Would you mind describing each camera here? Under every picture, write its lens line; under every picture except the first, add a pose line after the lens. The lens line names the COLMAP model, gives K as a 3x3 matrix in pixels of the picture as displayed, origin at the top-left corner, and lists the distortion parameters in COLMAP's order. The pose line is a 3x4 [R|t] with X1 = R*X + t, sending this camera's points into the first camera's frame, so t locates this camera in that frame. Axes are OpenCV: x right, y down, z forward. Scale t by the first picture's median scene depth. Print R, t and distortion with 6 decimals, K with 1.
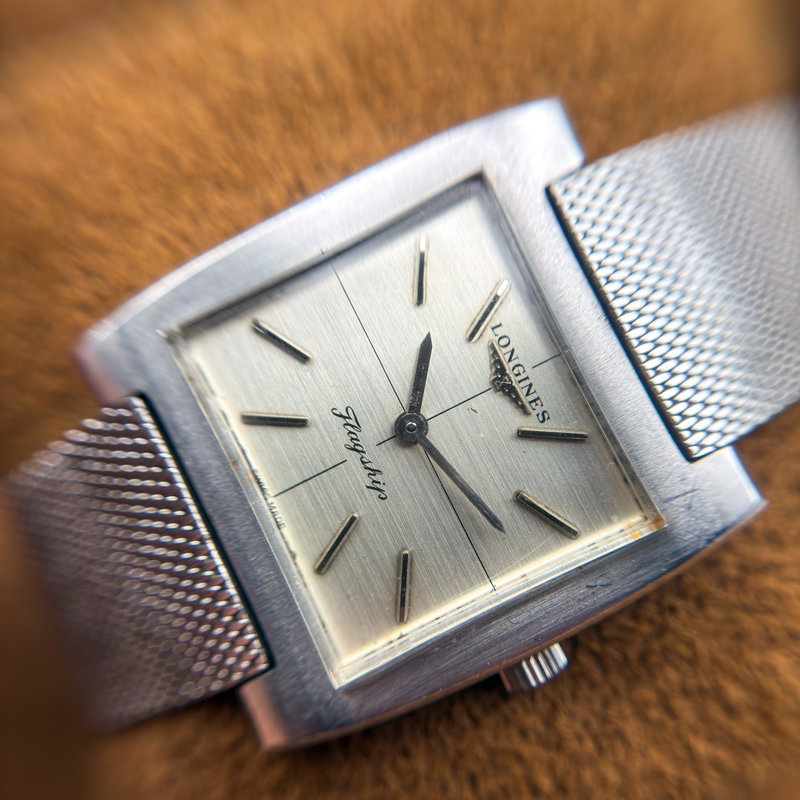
lens RADIAL K [[813.5, 0, 414.4], [0, 813.5, 425.1], [0, 0, 1]] dist [0.461294, 0.000000]
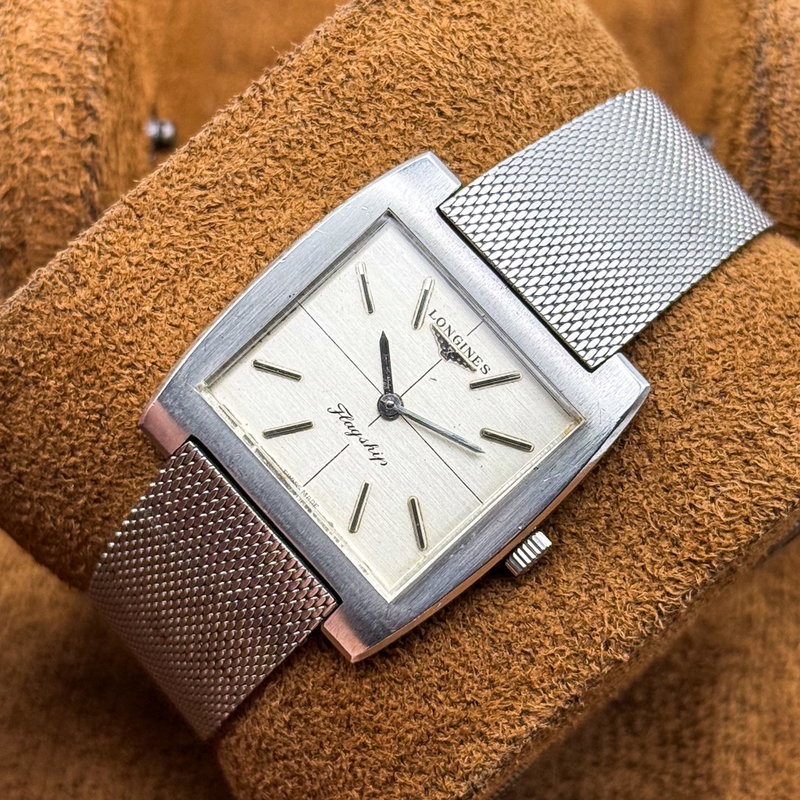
lens RADIAL K [[2510.5, 0, 390.7], [0, 2510.5, 395.9], [0, 0, 1]] dist [0.027706, 0.000000]
pose [[0.960620, -0.275857, -0.033345, 0.133064], [0.272747, 0.959038, -0.076516, 0.292490], [0.053086, 0.064408, 0.996511, -2.956837]]
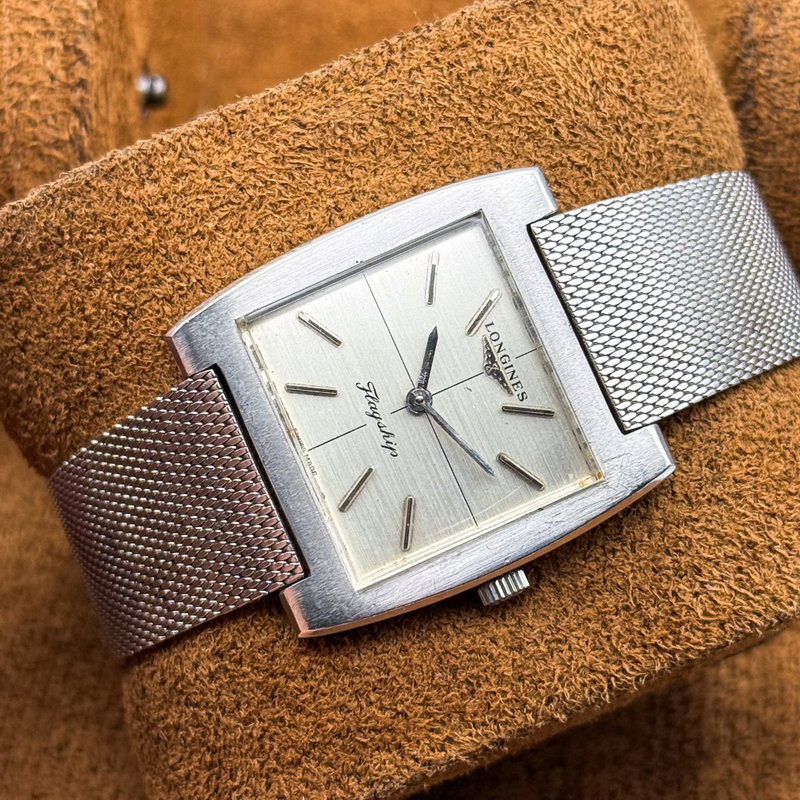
lens RADIAL K [[2510.5, 0, 399.7], [0, 2510.5, 397.1], [0, 0, 1]] dist [0.027706, 0.000000]
pose [[0.998551, 0.045705, 0.028399, -0.144619], [-0.044128, 0.997573, -0.053856, 0.208805], [-0.030791, 0.052525, 0.998145, -2.885196]]
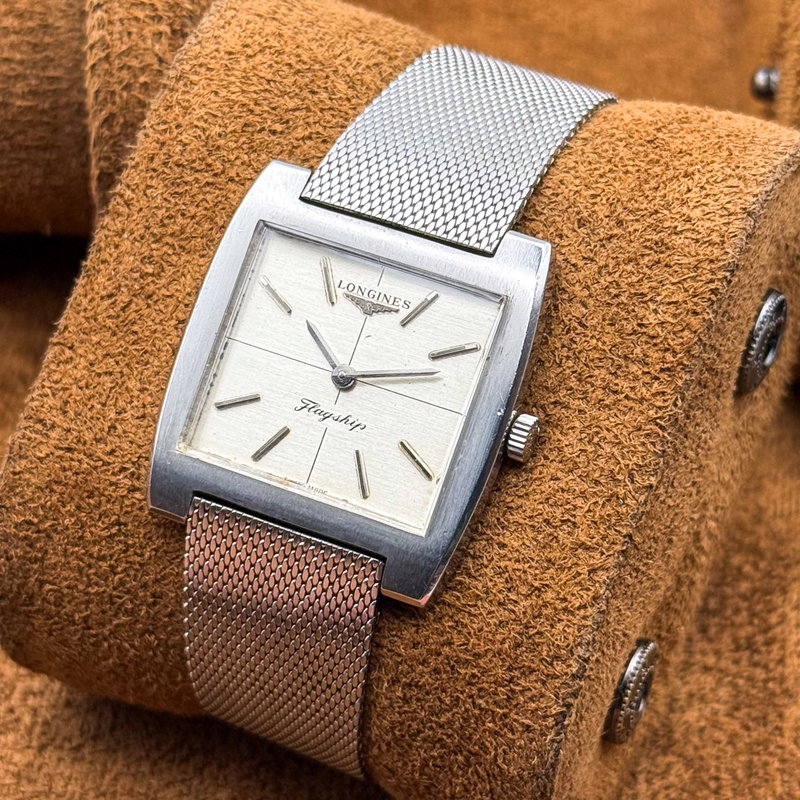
lens RADIAL K [[2510.5, 0, 369.6], [0, 2510.5, 381.4], [0, 0, 1]] dist [0.027706, 0.000000]
pose [[0.716511, -0.697339, -0.018193, 0.098405], [0.667778, 0.693211, -0.271167, 1.180742], [0.201706, 0.182145, 0.962360, -3.049586]]
